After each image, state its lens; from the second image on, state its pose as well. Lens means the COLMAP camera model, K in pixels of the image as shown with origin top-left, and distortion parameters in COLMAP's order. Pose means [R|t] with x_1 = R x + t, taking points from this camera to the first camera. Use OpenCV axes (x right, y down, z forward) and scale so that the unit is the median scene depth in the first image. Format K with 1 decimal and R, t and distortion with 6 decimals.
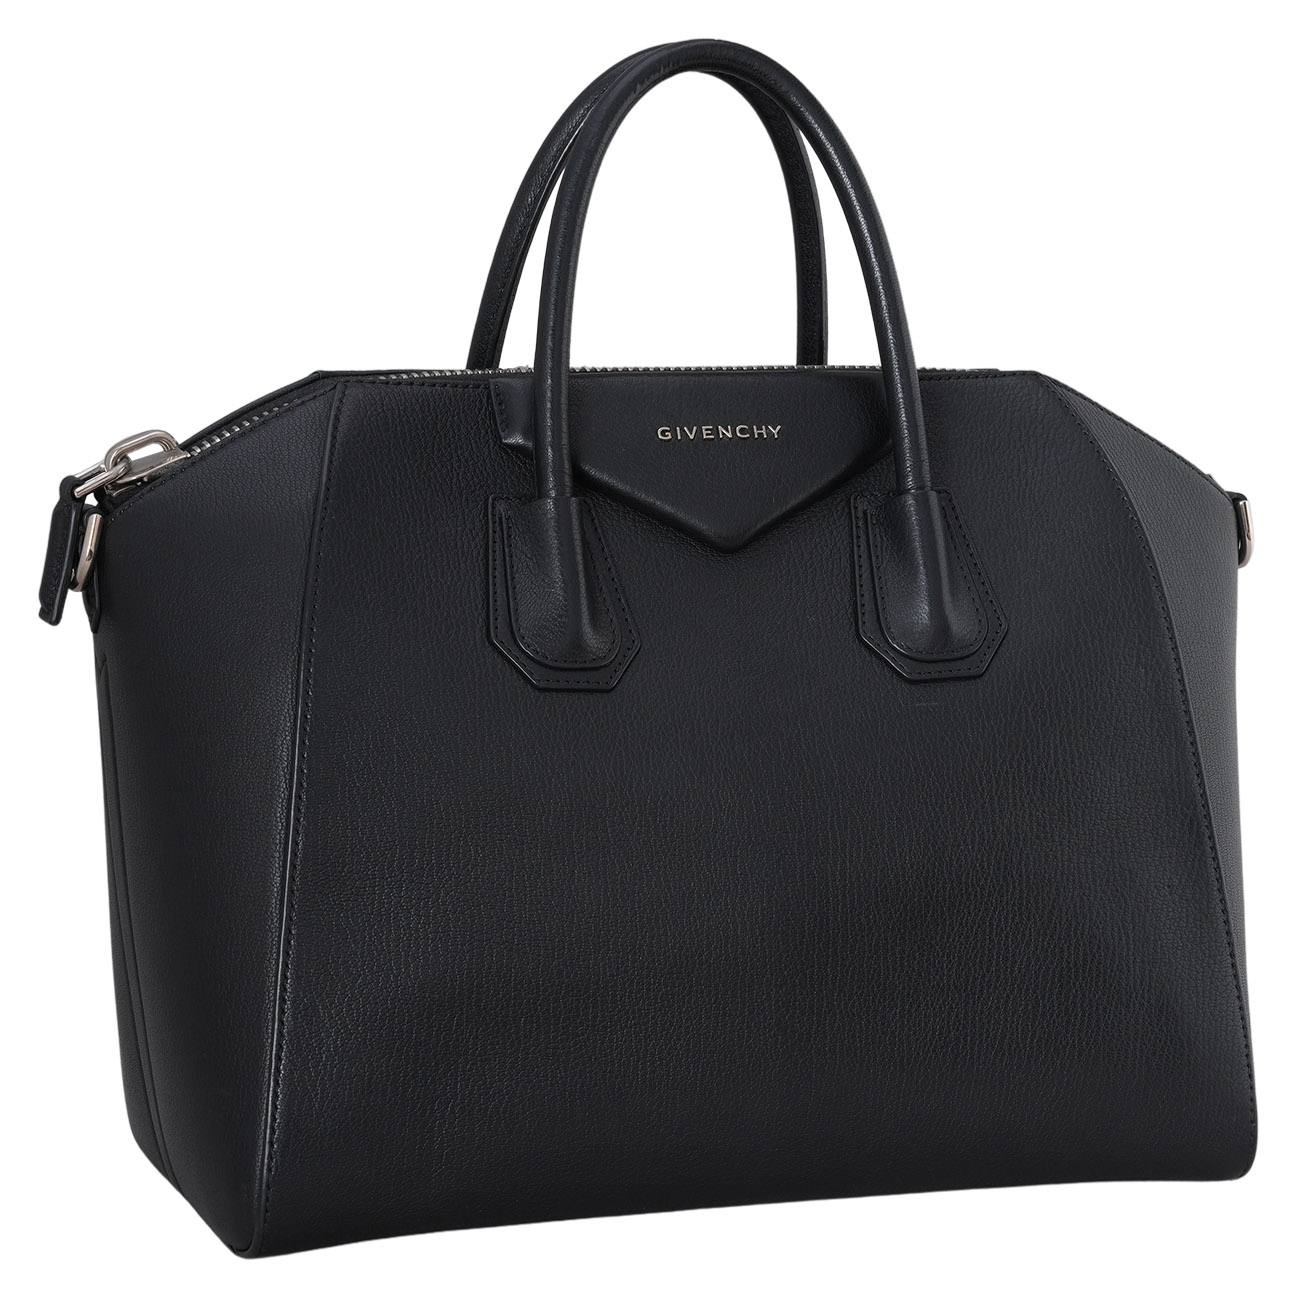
lens RADIAL K [[3738.8, 0, 684.6], [0, 3738.8, 604.0], [0, 0, 1]] dist [0.136550, 0.000000]
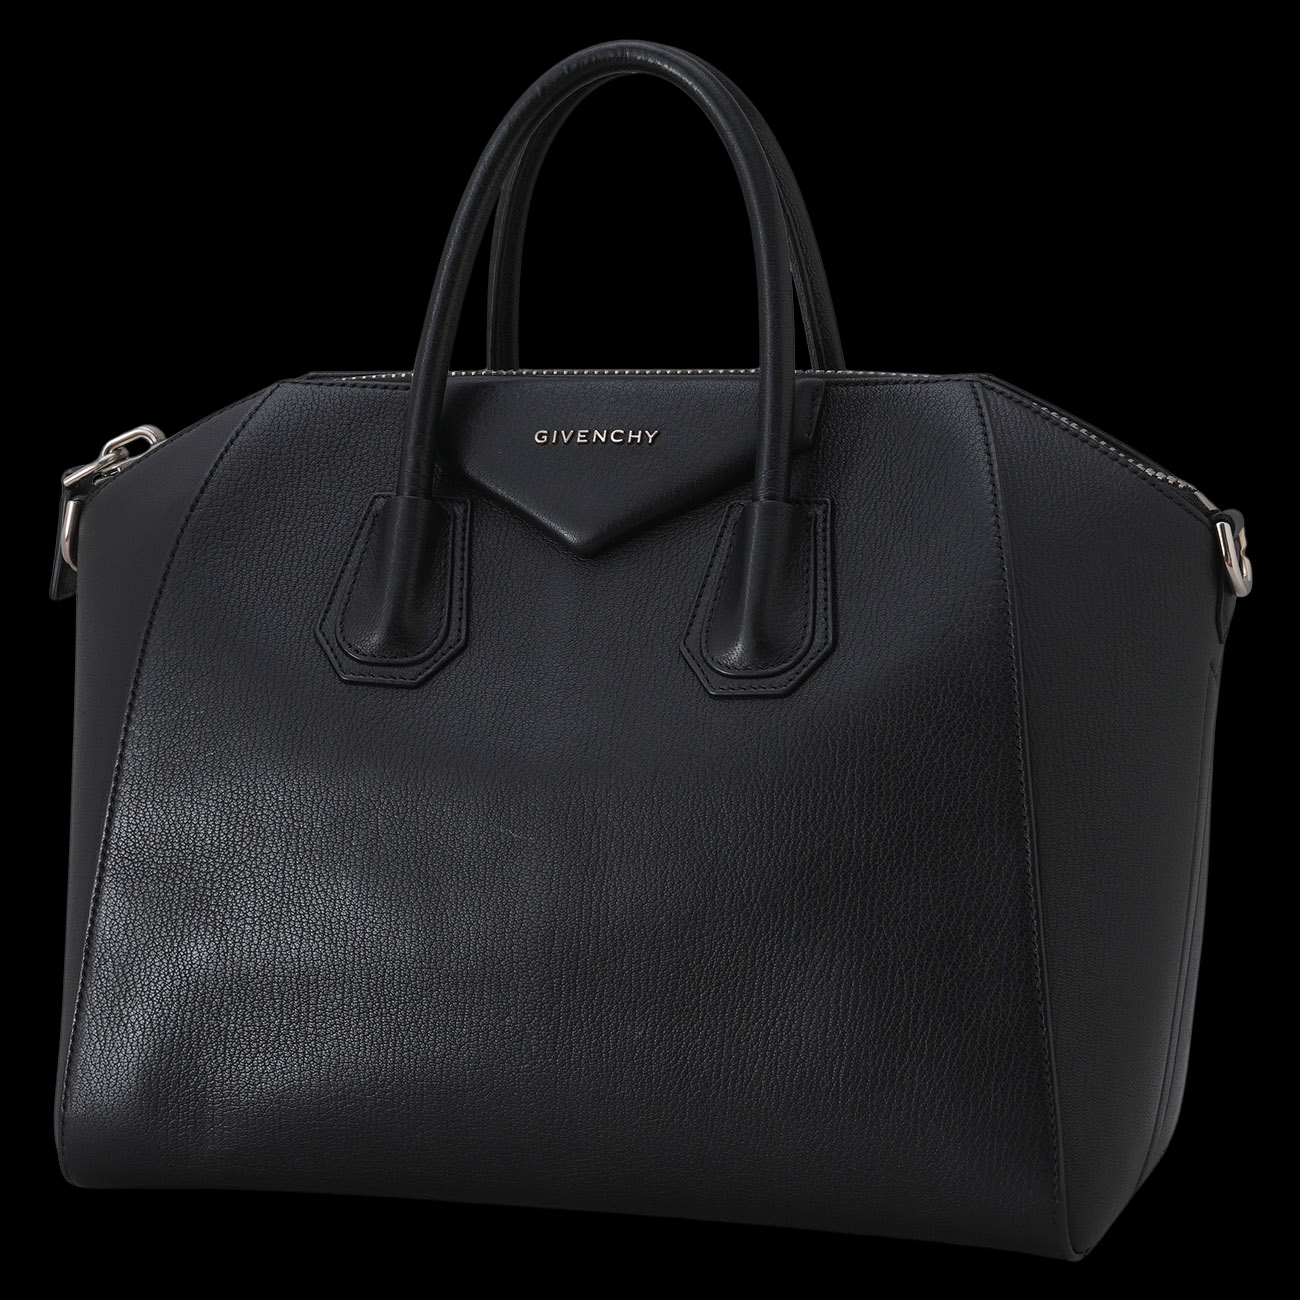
lens RADIAL K [[3738.8, 0, 654.0], [0, 3738.8, 708.9], [0, 0, 1]] dist [0.136550, 0.000000]
pose [[0.806356, 0.057082, -0.588669, 0.615383], [-0.043559, 0.998360, 0.037142, -0.011349], [0.589824, -0.004308, 0.807520, 0.208009]]
